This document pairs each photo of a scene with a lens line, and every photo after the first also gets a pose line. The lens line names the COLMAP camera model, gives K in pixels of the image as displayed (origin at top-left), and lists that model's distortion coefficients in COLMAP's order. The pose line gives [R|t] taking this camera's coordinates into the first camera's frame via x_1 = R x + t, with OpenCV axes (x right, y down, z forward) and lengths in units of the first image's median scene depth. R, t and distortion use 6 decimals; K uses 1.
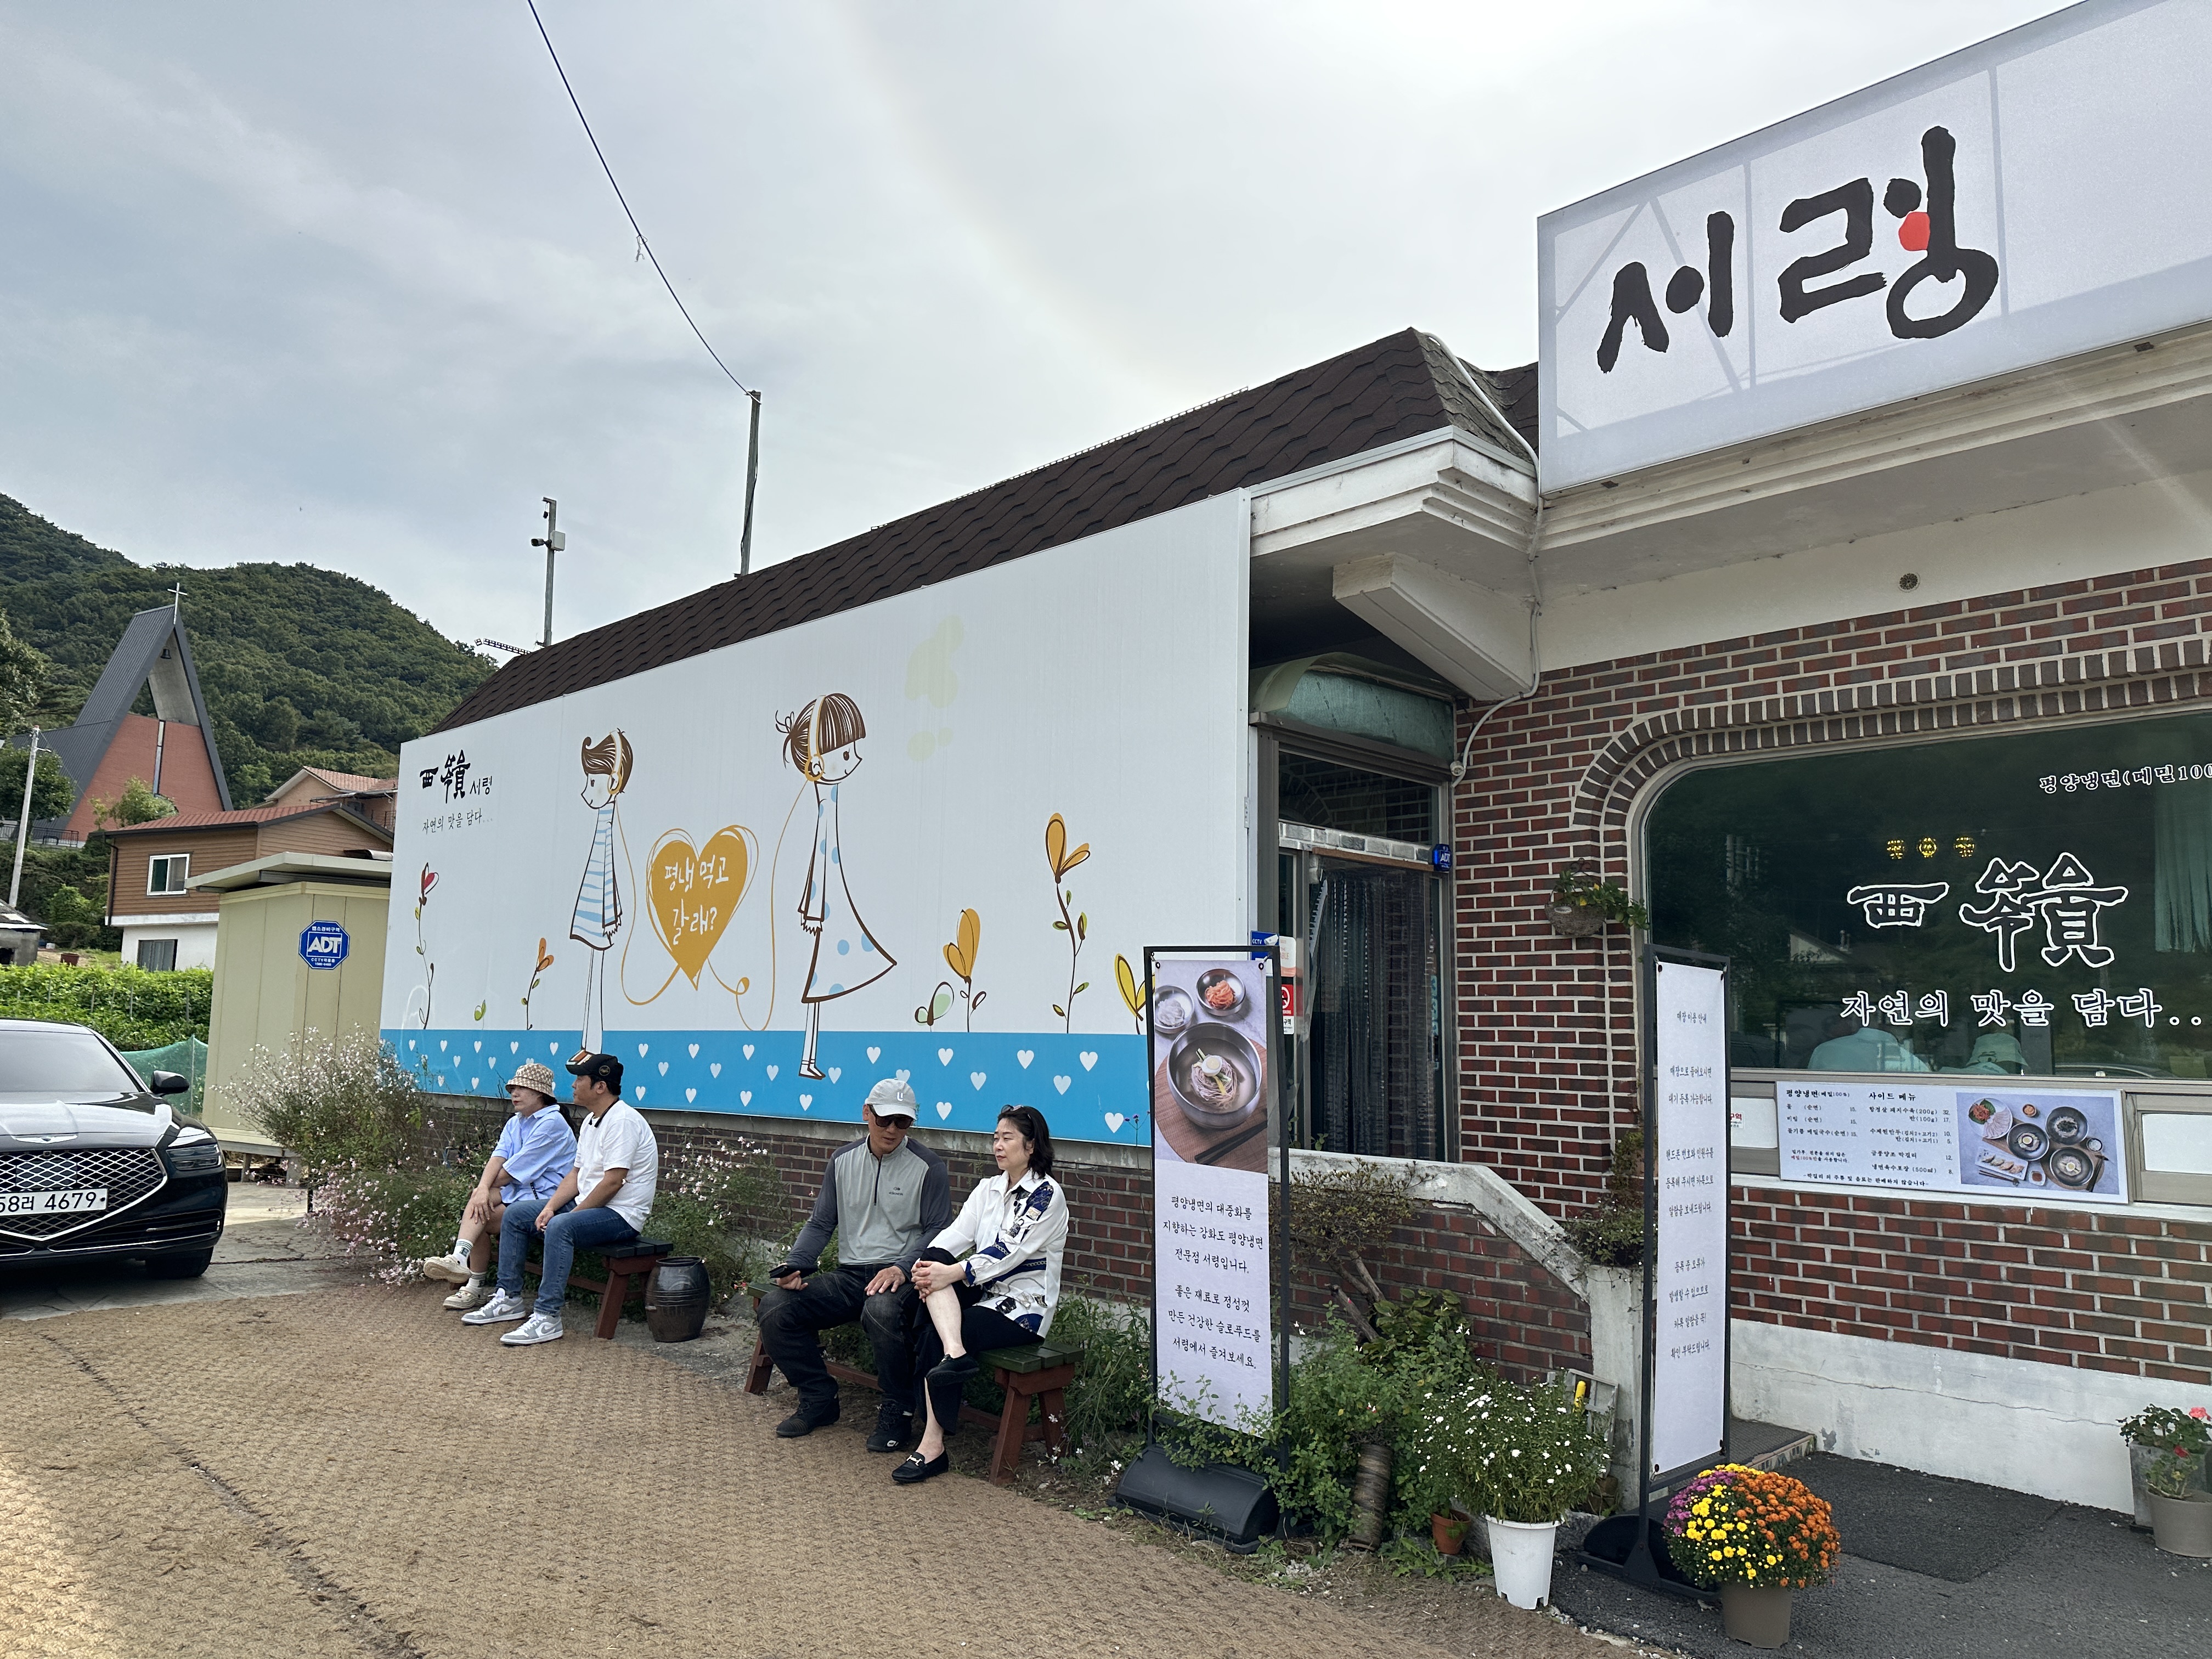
lens RADIAL K [[1556.7, 0, 1098.6], [0, 1556.7, 838.9], [0, 0, 1]] dist [0.040578, -0.045709]
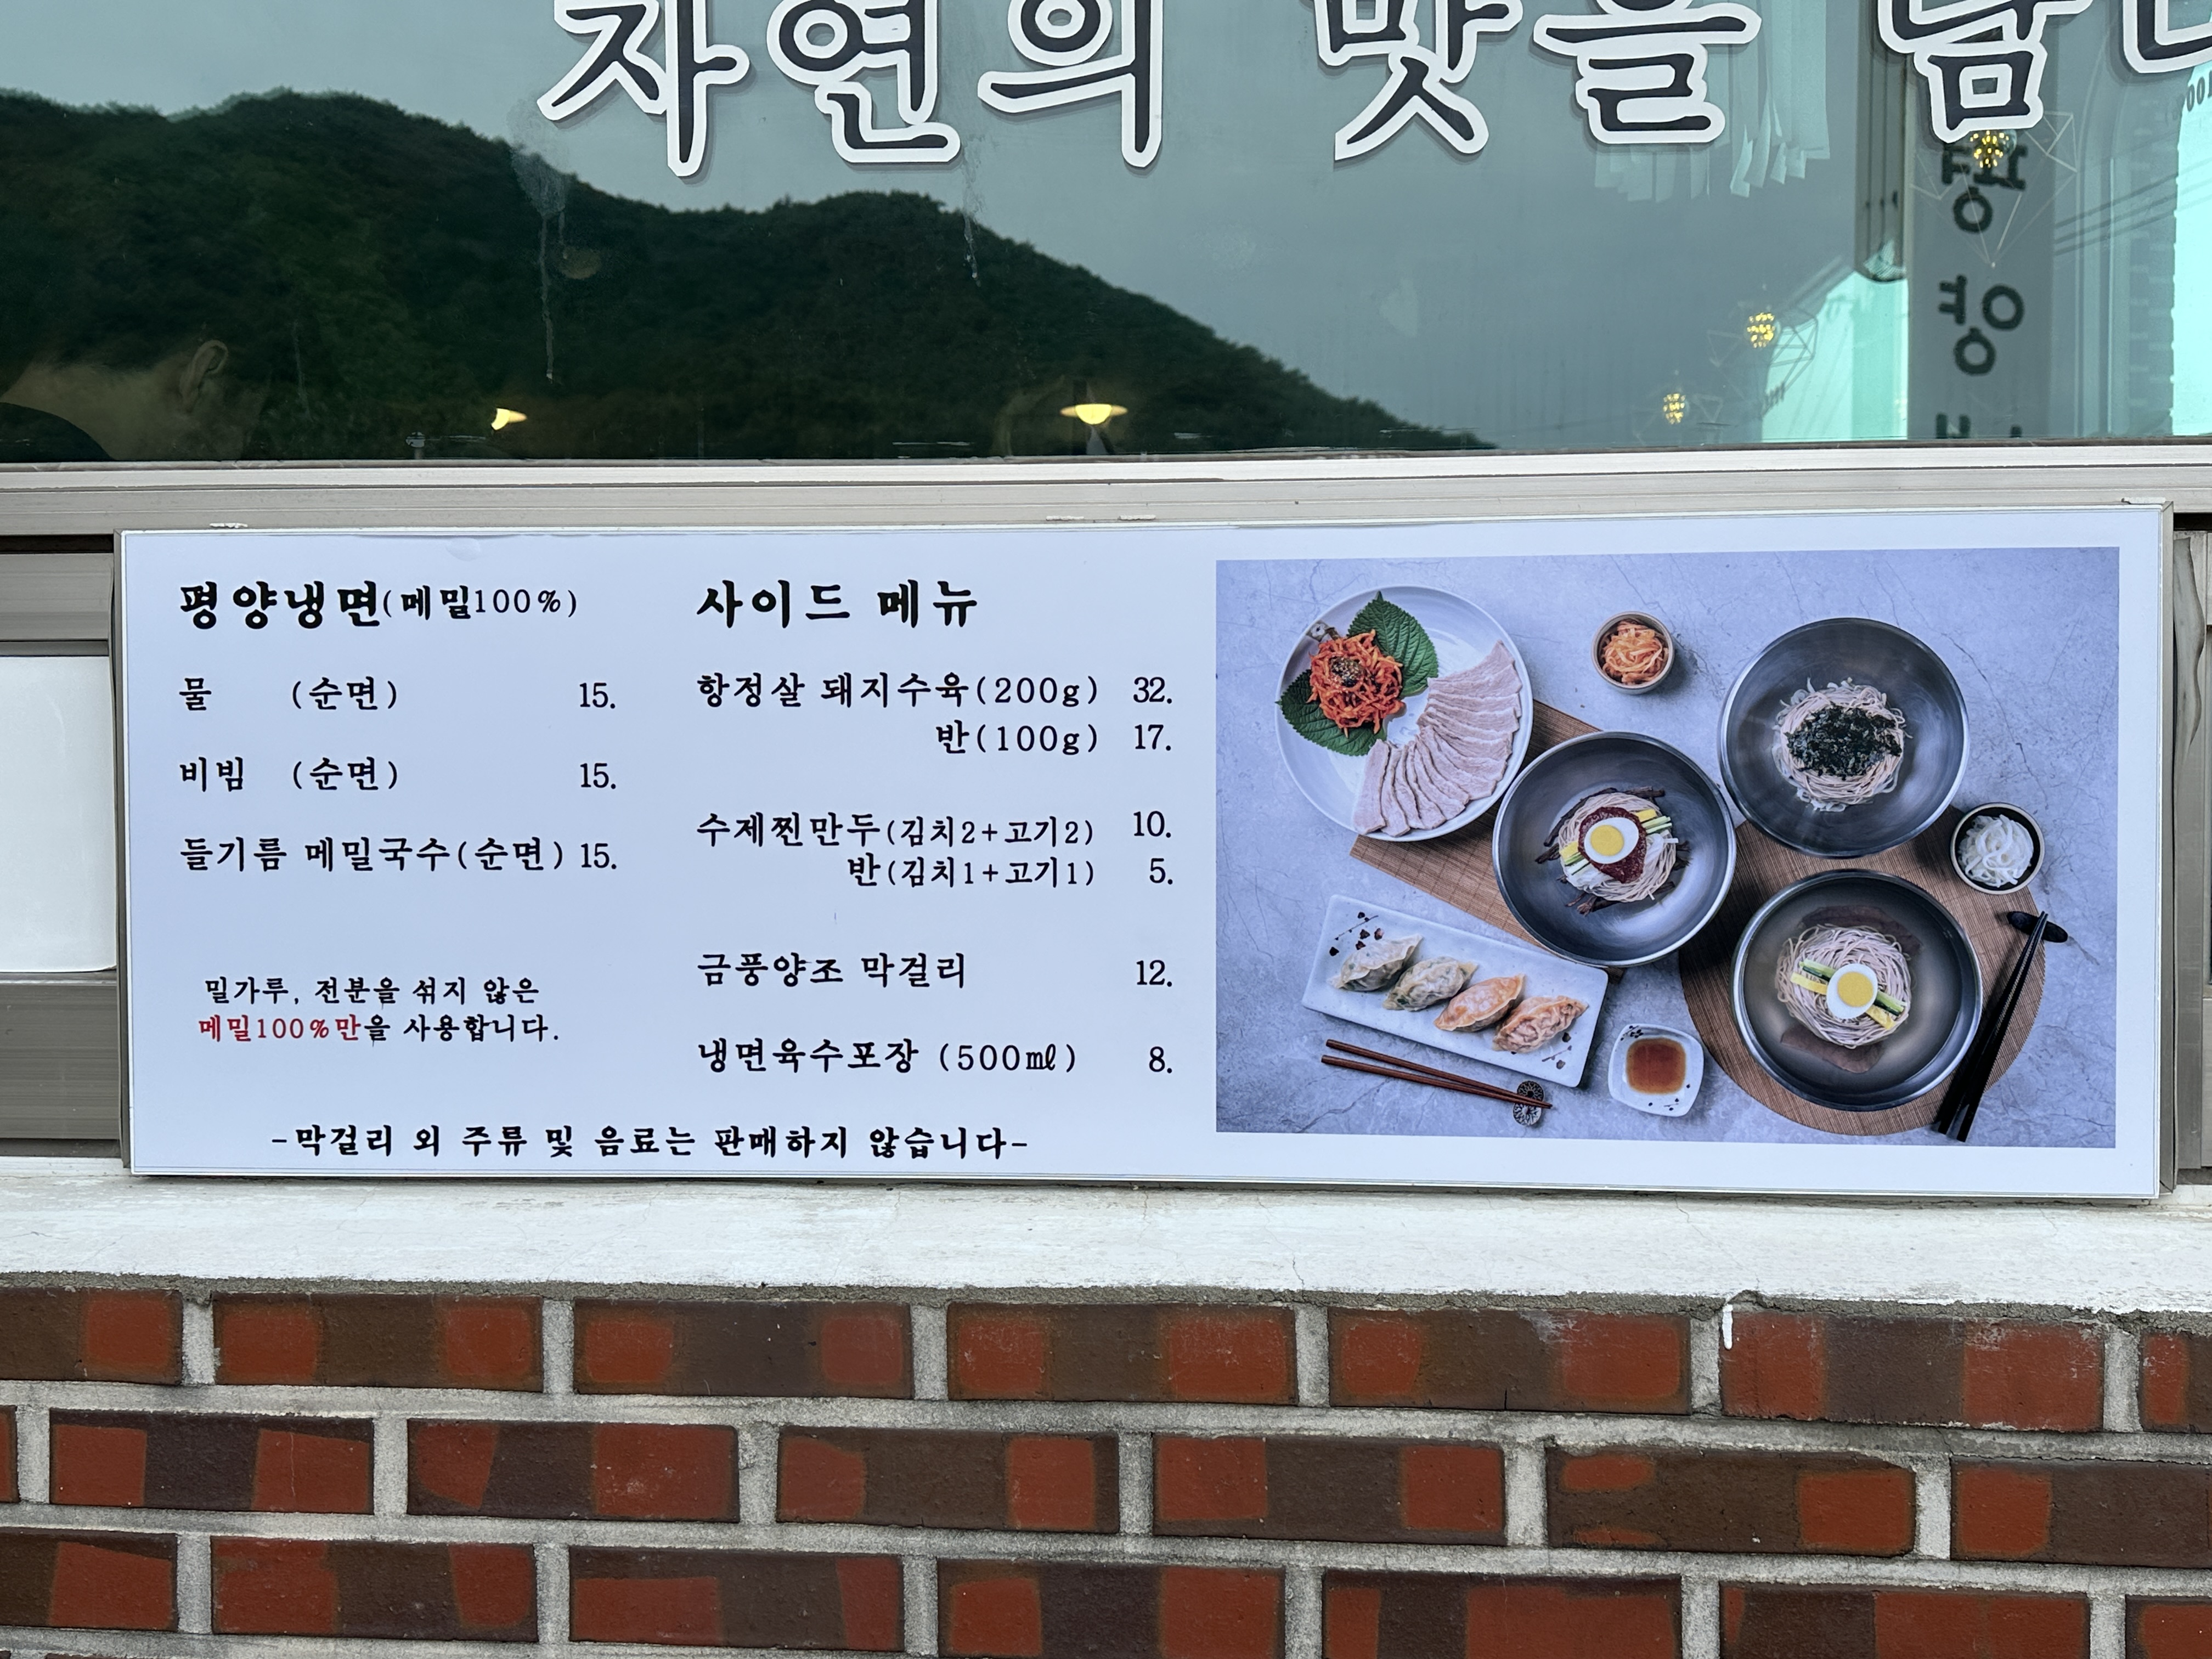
lens RADIAL K [[1954.1, 0, 1106.0], [0, 1954.1, 829.5], [0, 0, 1]] dist [0.071935, -0.013020]
pose [[0.766583, -0.039936, 0.640903, 0.420924], [-0.068170, 0.987363, 0.143063, 0.164276], [-0.638517, -0.153360, 0.754173, 0.874206]]
